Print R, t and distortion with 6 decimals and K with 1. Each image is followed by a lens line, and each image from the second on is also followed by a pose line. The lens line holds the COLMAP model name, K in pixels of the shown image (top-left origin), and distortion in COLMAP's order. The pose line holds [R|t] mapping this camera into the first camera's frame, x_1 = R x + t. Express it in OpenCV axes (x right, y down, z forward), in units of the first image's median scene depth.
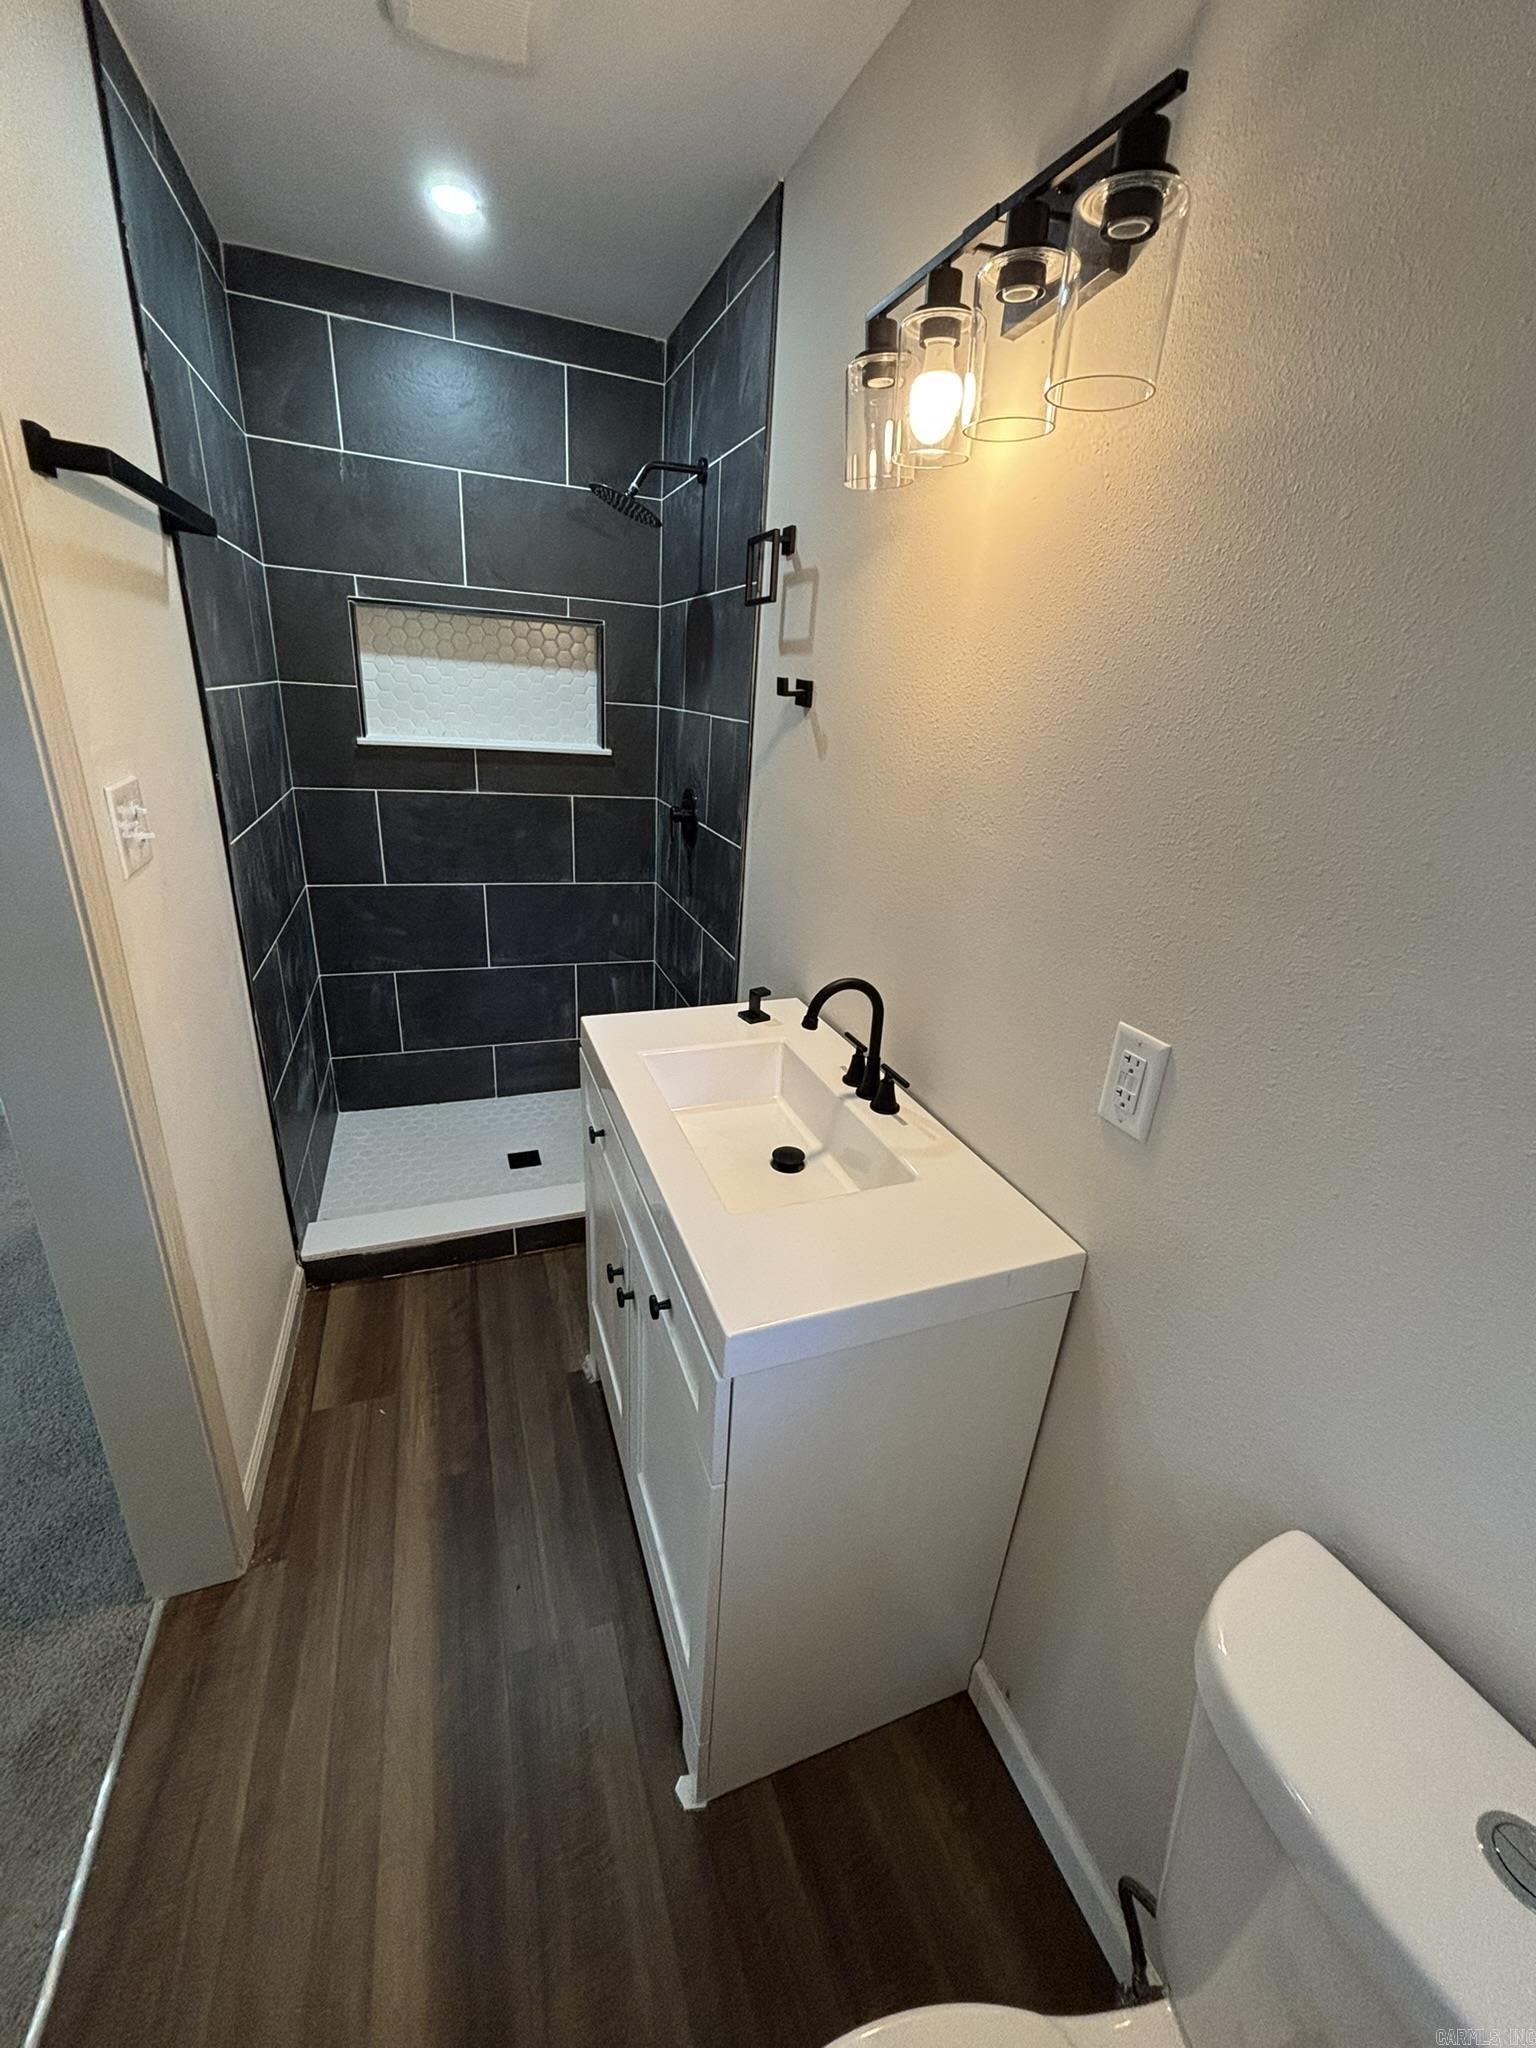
lens RADIAL K [[821.6, 0, 768.3], [0, 821.6, 1022.0], [0, 0, 1]] dist [0.001441, -0.000630]
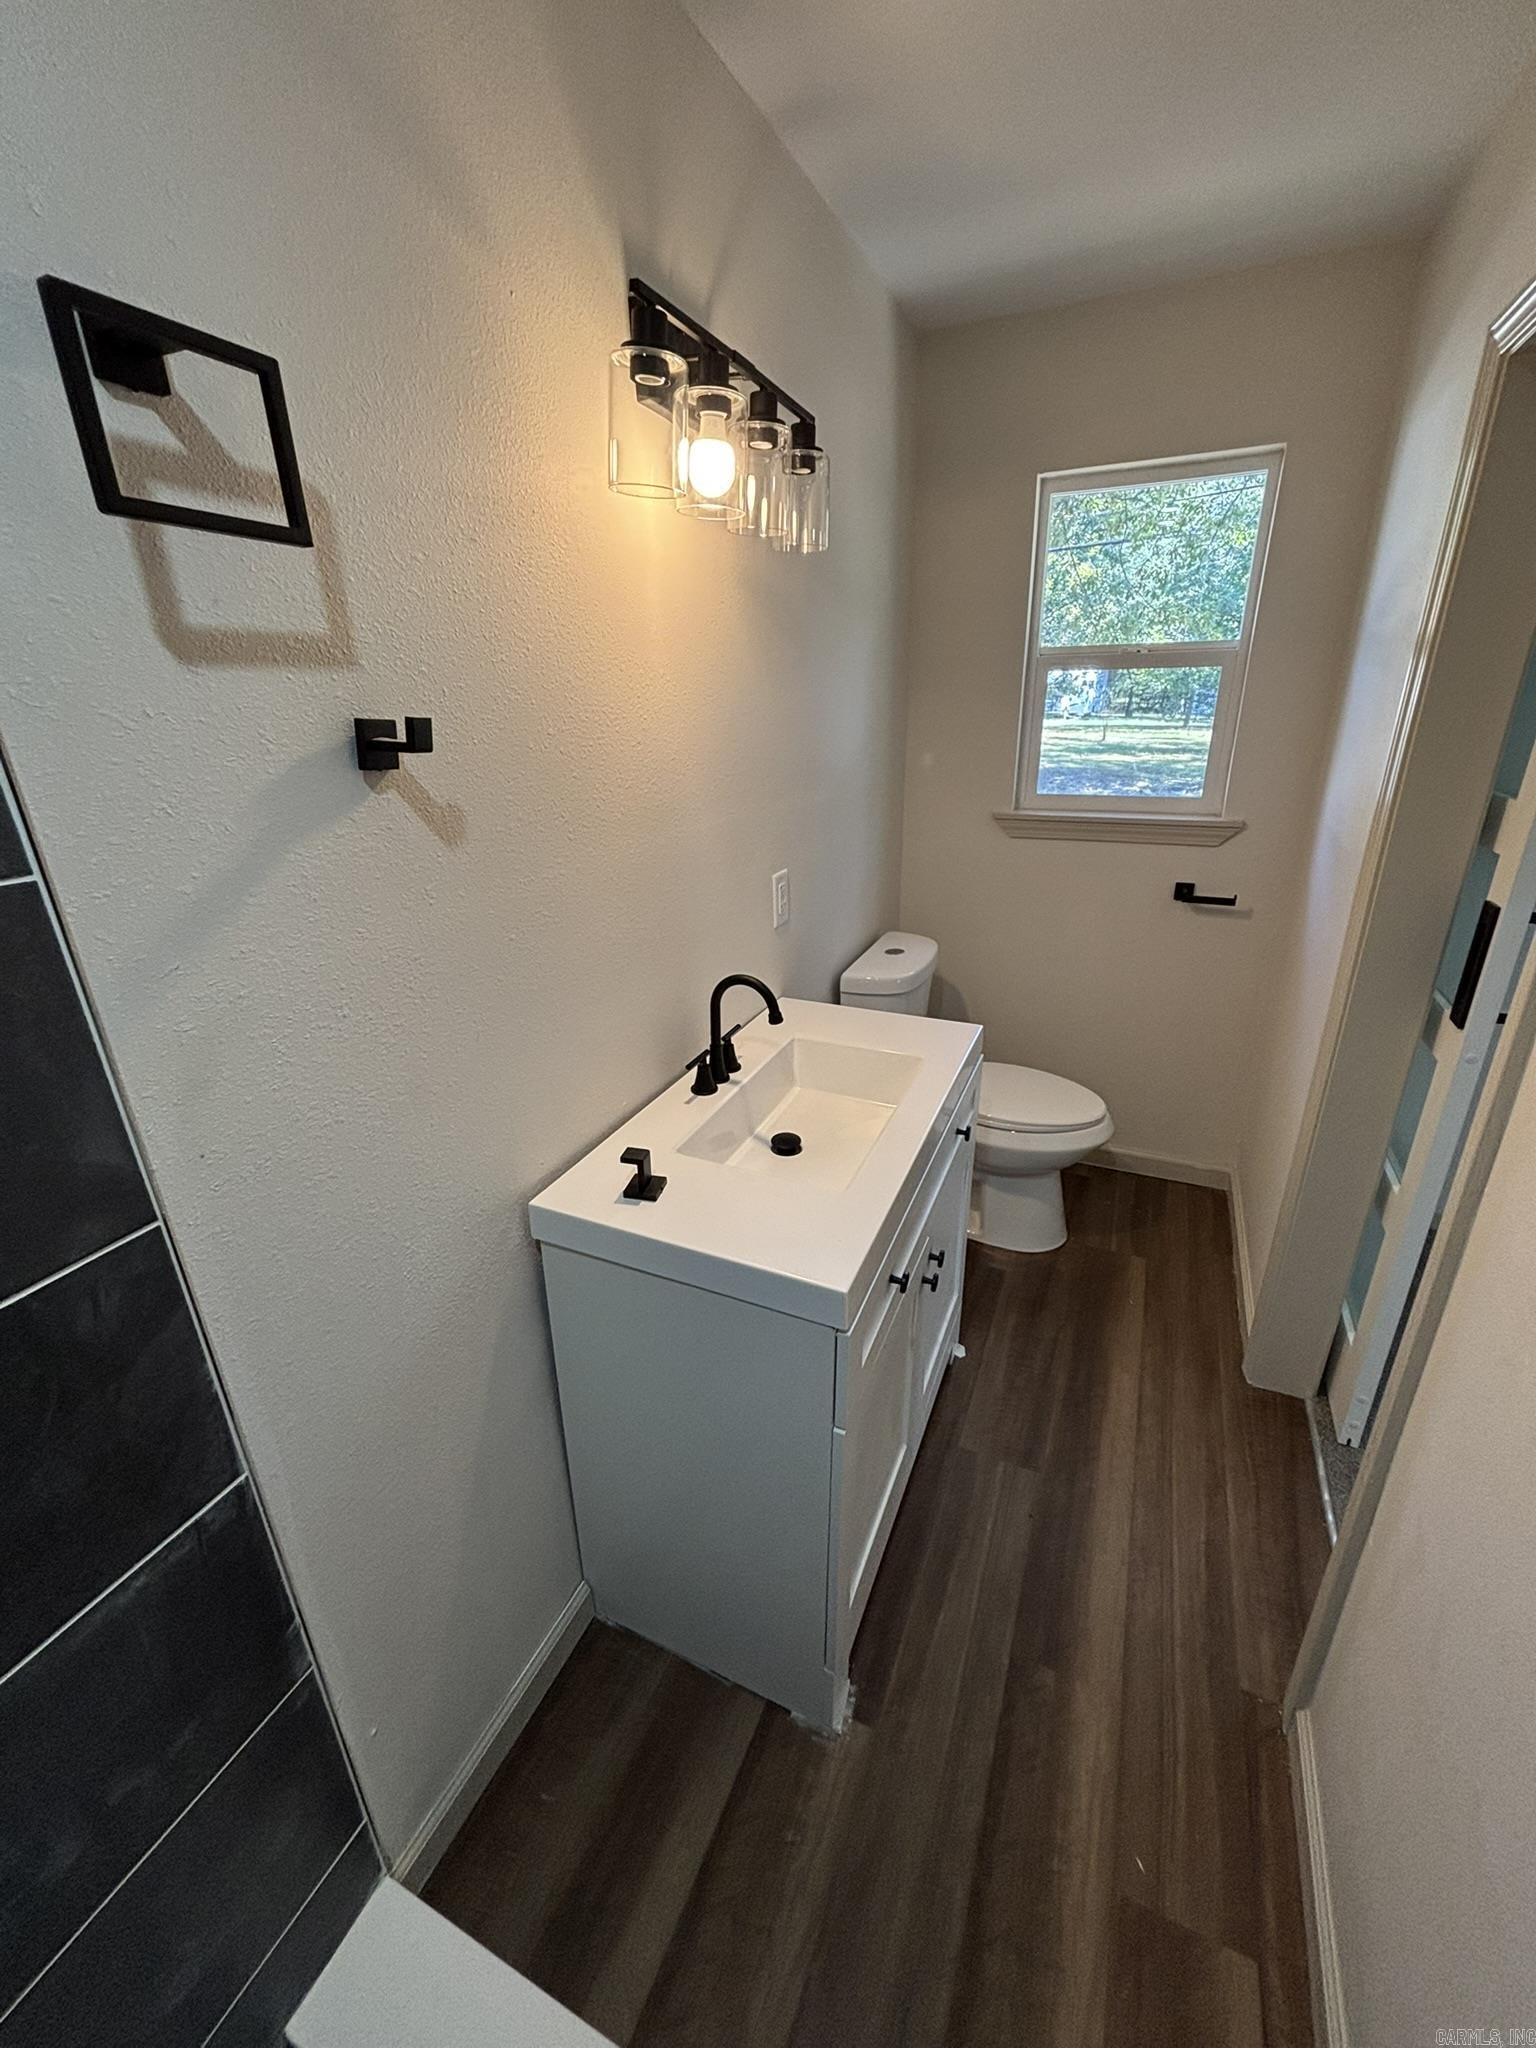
lens RADIAL K [[821.6, 0, 767.6], [0, 821.6, 1017.8], [0, 0, 1]] dist [0.001441, -0.000630]
pose [[-0.701978, -0.308275, 0.642023, -0.540440], [0.235951, 0.749892, 0.618053, -0.569607], [-0.671978, 0.585345, -0.453669, 1.253381]]
